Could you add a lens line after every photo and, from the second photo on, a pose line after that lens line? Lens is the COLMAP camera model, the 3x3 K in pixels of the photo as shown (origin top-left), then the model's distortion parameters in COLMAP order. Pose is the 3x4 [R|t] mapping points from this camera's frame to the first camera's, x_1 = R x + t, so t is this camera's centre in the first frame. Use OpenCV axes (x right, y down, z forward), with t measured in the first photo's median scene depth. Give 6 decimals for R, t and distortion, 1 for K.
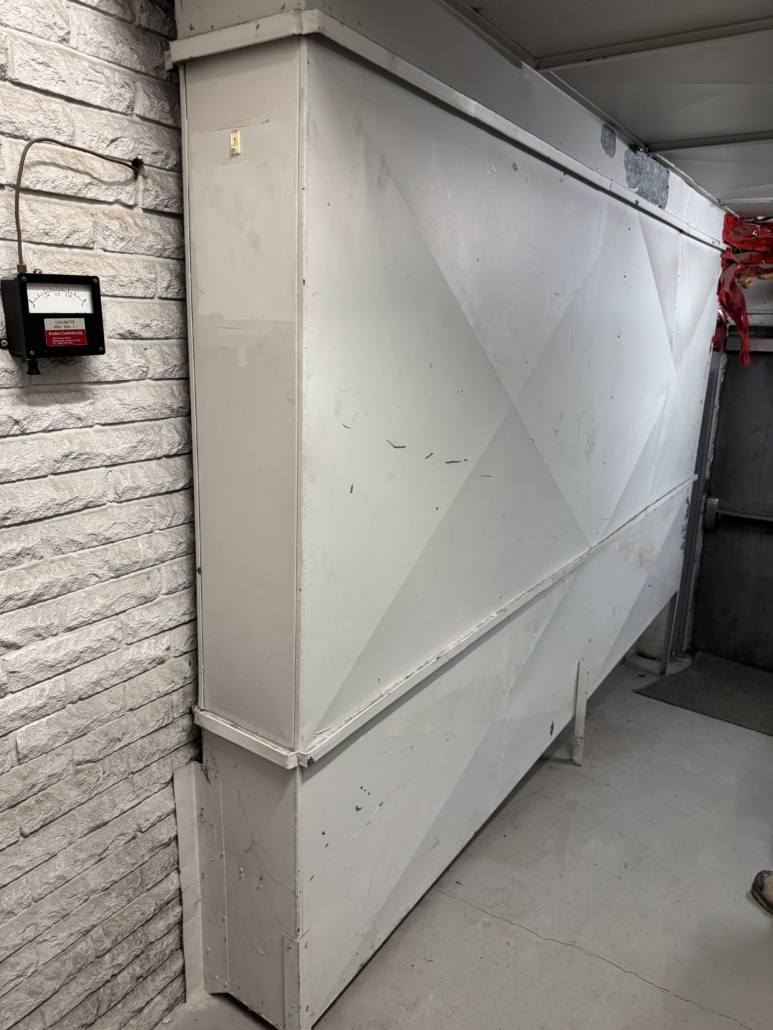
lens RADIAL K [[729.1, 0, 387.2], [0, 729.1, 516.4], [0, 0, 1]] dist [0.000833, -0.002344]
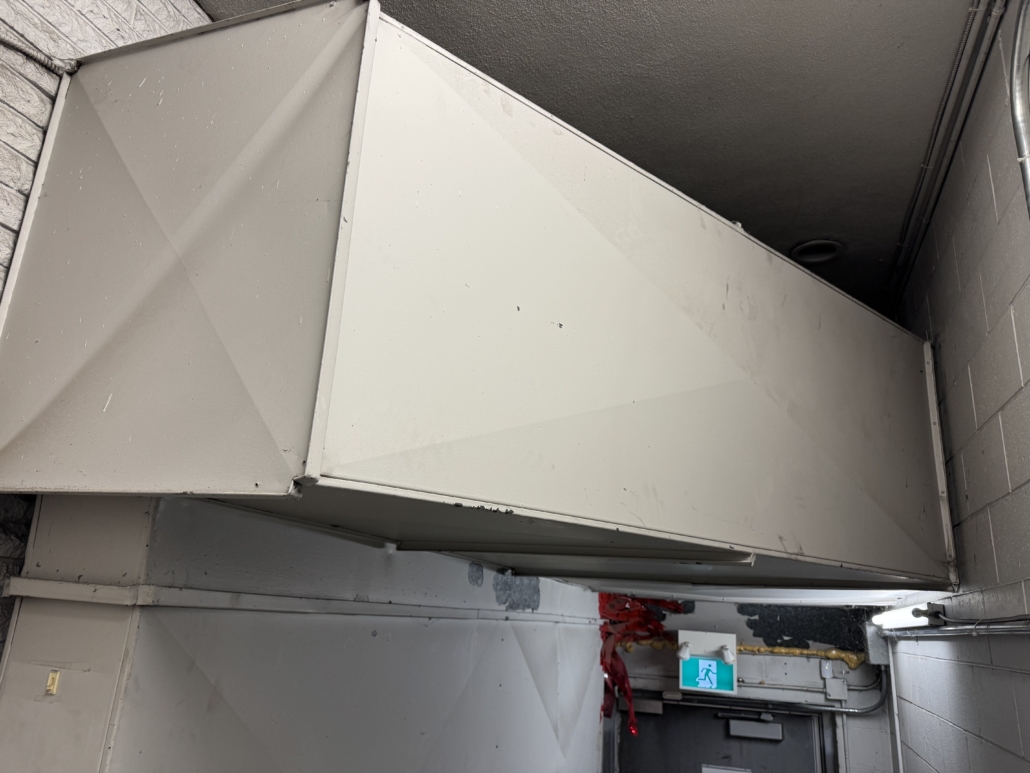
lens RADIAL K [[729.1, 0, 511.9], [0, 729.1, 389.3], [0, 0, 1]] dist [0.000833, -0.002344]
pose [[0.968252, 0.097421, 0.230212, 0.064000], [0.036456, 0.856057, -0.515595, -0.161267], [-0.247304, 0.507618, 0.825327, -0.084777]]
